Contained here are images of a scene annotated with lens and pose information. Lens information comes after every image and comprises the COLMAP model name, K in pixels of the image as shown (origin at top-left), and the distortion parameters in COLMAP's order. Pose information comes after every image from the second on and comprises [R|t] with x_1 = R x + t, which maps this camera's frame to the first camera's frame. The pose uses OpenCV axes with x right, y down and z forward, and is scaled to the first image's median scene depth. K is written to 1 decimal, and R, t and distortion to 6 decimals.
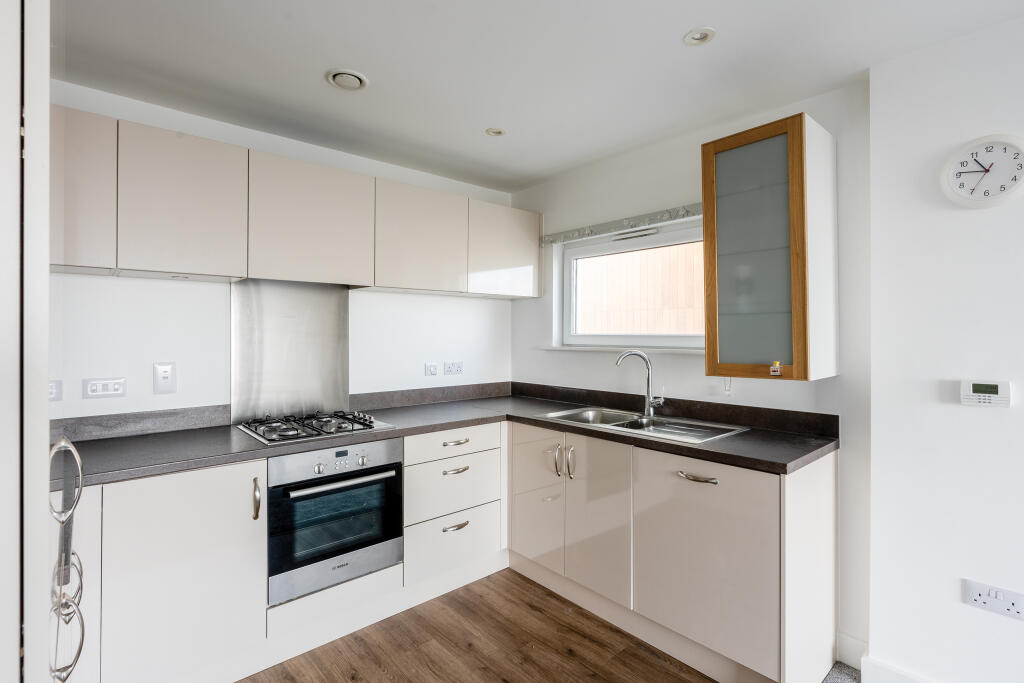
lens RADIAL K [[501.6, 0, 517.4], [0, 501.6, 333.2], [0, 0, 1]] dist [0.001986, 0.000295]
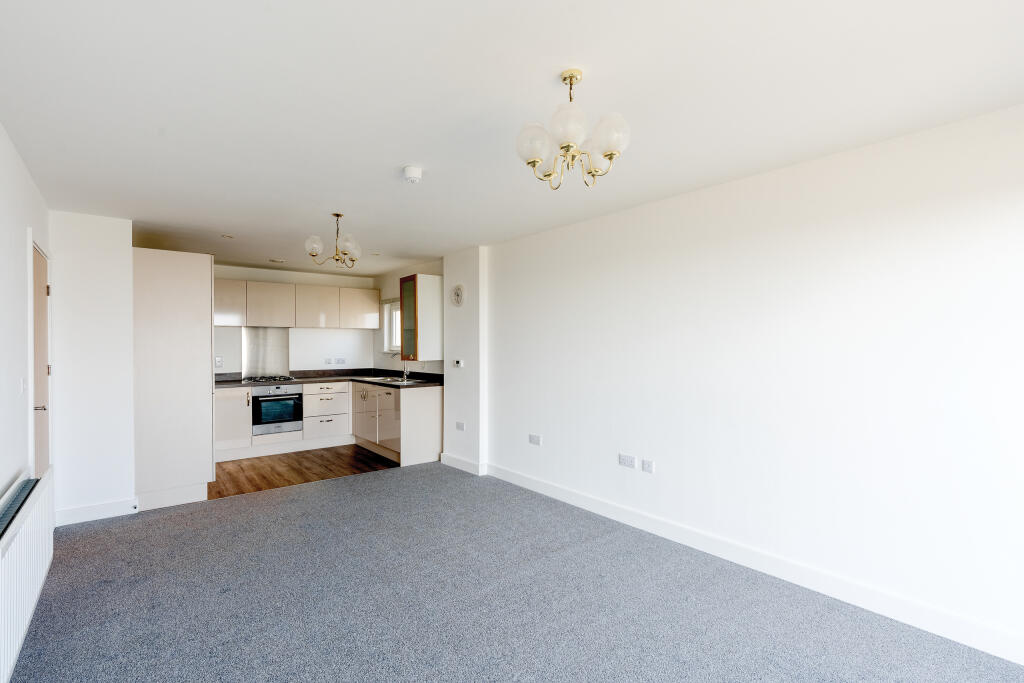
lens RADIAL K [[498.6, 0, 507.9], [0, 498.6, 346.7], [0, 0, 1]] dist [-0.030815, -0.000018]
pose [[0.997509, -0.002258, -0.070503, 1.042344], [0.002607, 0.999985, 0.004854, -0.003607], [0.070491, -0.005025, 0.997500, -1.552010]]
